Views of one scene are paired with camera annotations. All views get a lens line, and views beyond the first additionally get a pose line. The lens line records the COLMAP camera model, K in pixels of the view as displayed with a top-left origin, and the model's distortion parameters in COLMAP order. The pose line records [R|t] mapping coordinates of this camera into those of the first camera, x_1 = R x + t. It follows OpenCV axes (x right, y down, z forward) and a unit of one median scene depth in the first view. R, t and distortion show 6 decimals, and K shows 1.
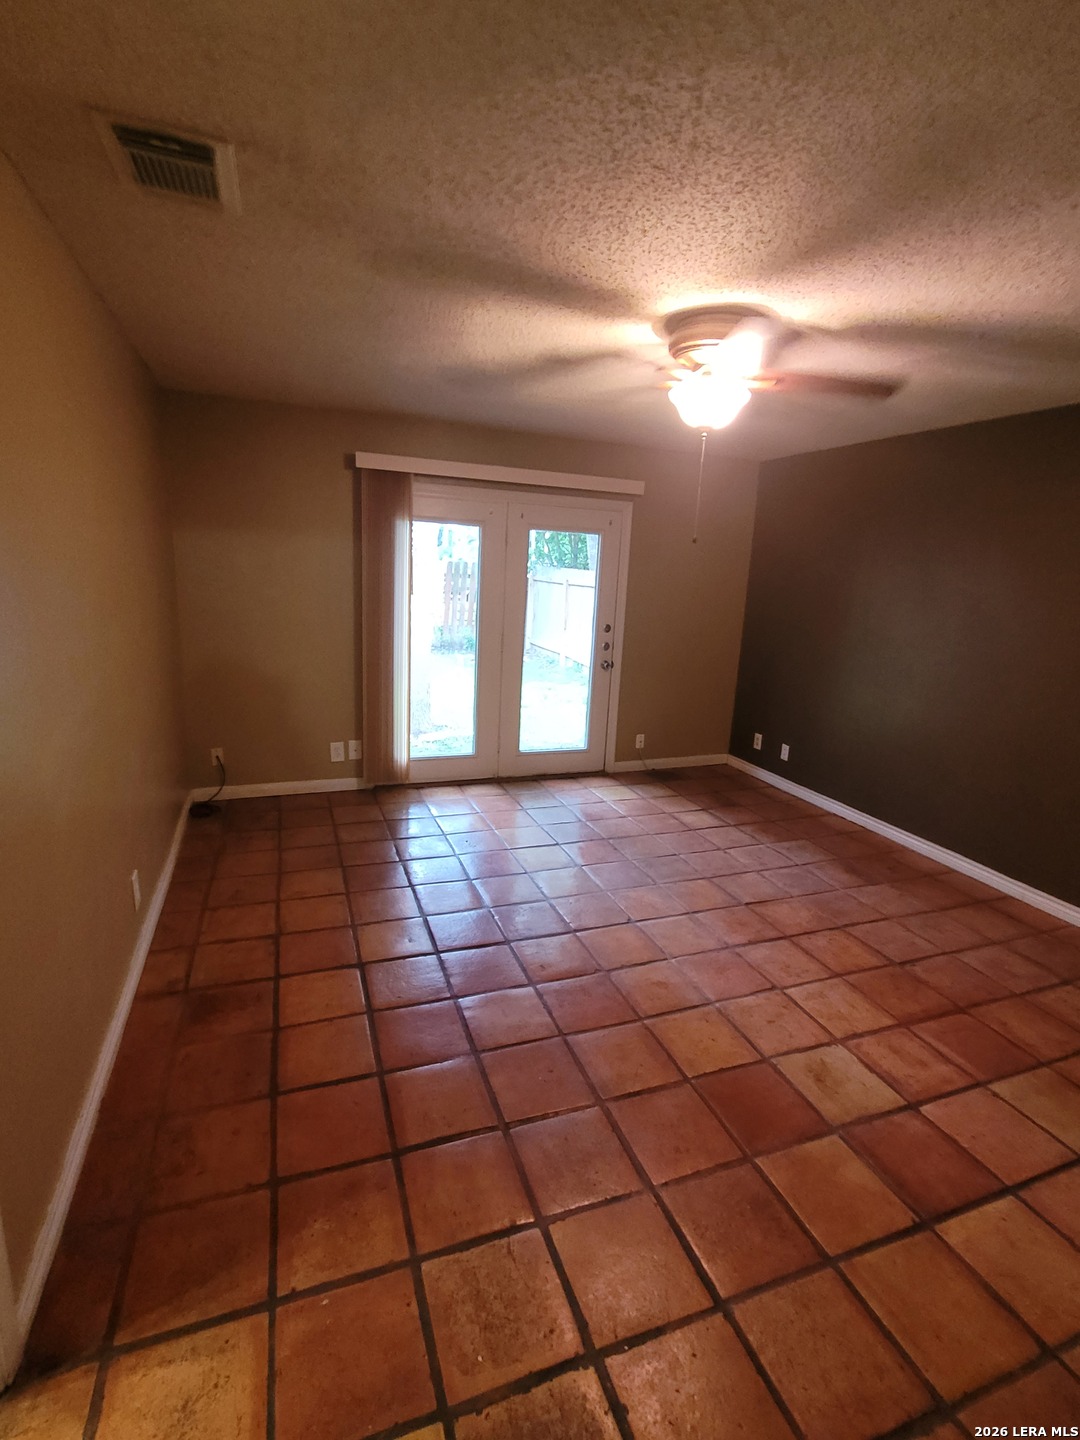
lens RADIAL K [[686.7, 0, 545.0], [0, 686.7, 713.8], [0, 0, 1]] dist [0.001518, 0.000699]
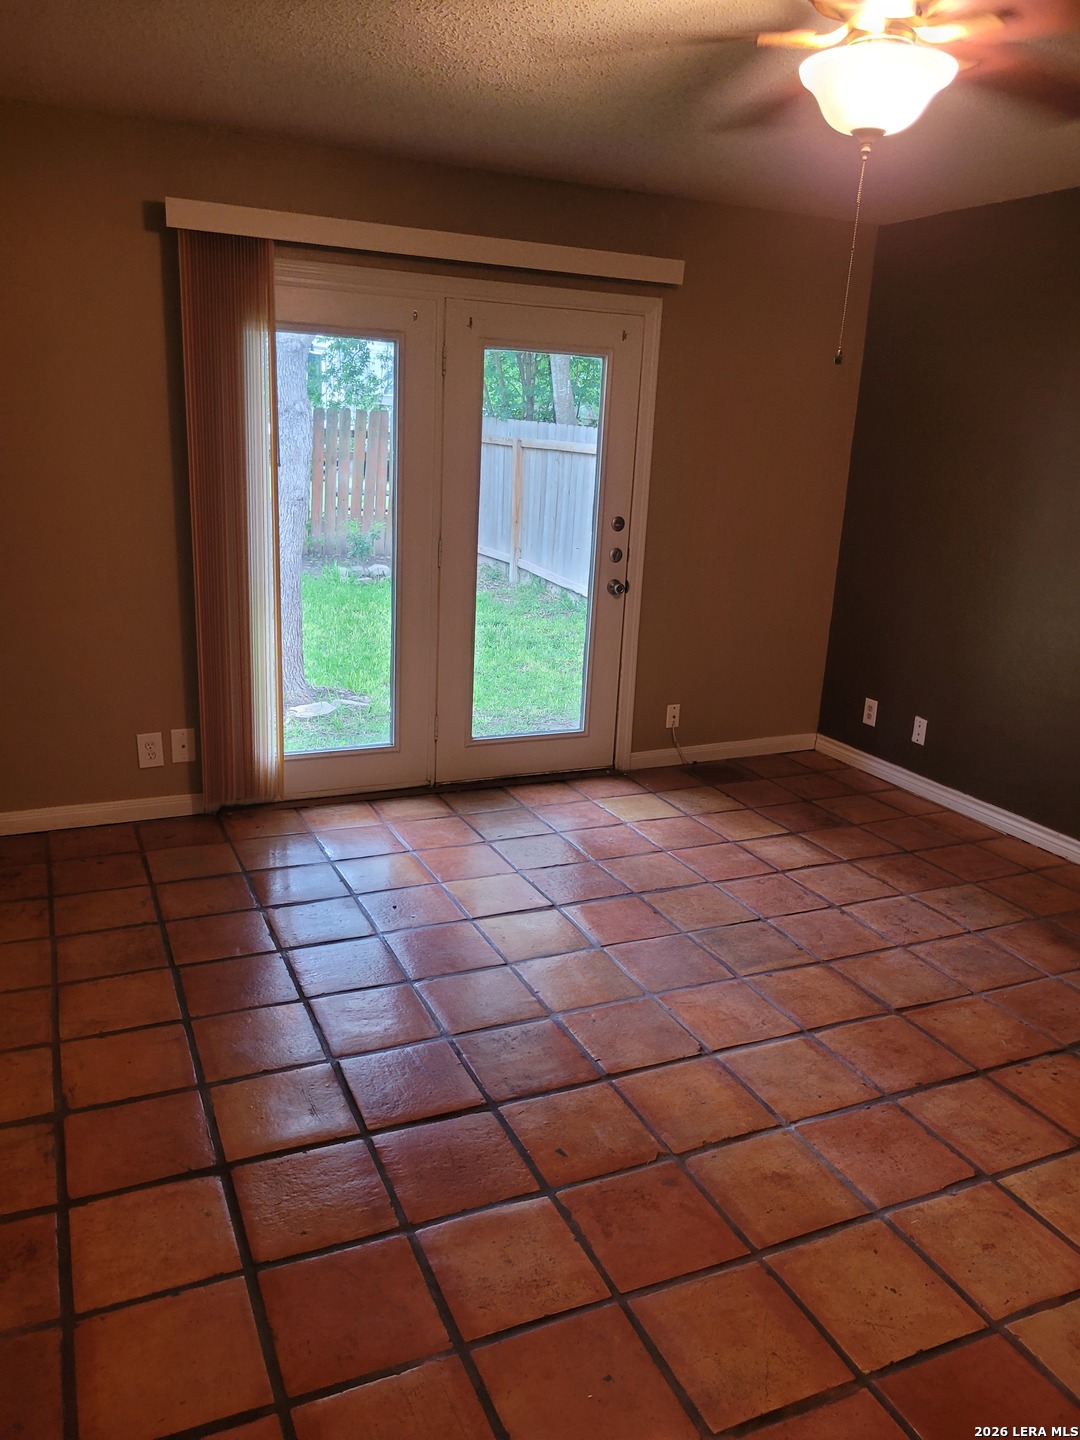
lens RADIAL K [[1093.7, 0, 541.2], [0, 1093.7, 715.6], [0, 0, 1]] dist [0.047497, -0.036237]
pose [[0.997816, -0.020685, 0.062738, -0.050646], [0.017289, 0.998381, 0.054194, -0.020086], [-0.063757, -0.052991, 0.996558, 0.109331]]
